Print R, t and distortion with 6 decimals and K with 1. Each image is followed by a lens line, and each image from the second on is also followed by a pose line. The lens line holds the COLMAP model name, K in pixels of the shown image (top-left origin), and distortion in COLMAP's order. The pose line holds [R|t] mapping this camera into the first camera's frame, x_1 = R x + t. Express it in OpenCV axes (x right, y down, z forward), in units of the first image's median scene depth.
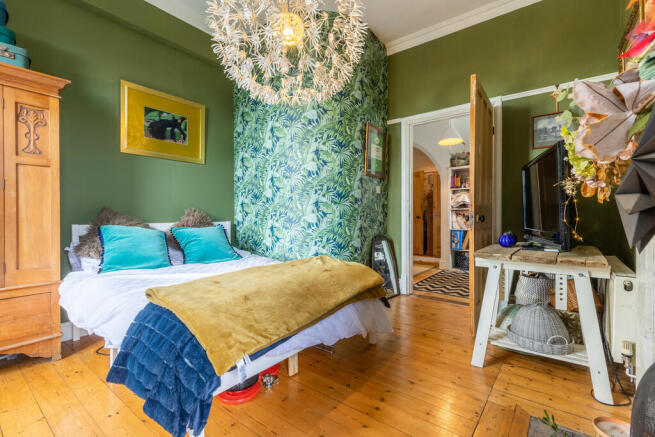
lens RADIAL K [[298.5, 0, 326.6], [0, 298.5, 217.6], [0, 0, 1]] dist [0.005529, -0.000961]
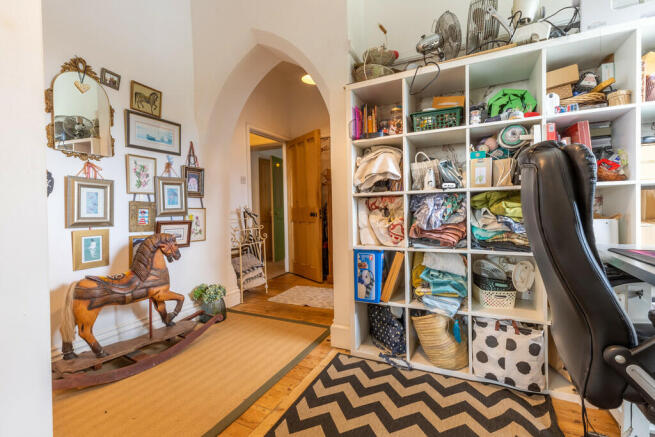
lens RADIAL K [[298.5, 0, 327.7], [0, 298.5, 215.2], [0, 0, 1]] dist [0.005529, -0.000961]
pose [[0.974561, -0.017962, 0.223403, 0.298542], [0.016455, 0.999828, 0.008604, -0.006079], [-0.223519, -0.004709, 0.974688, 0.638550]]
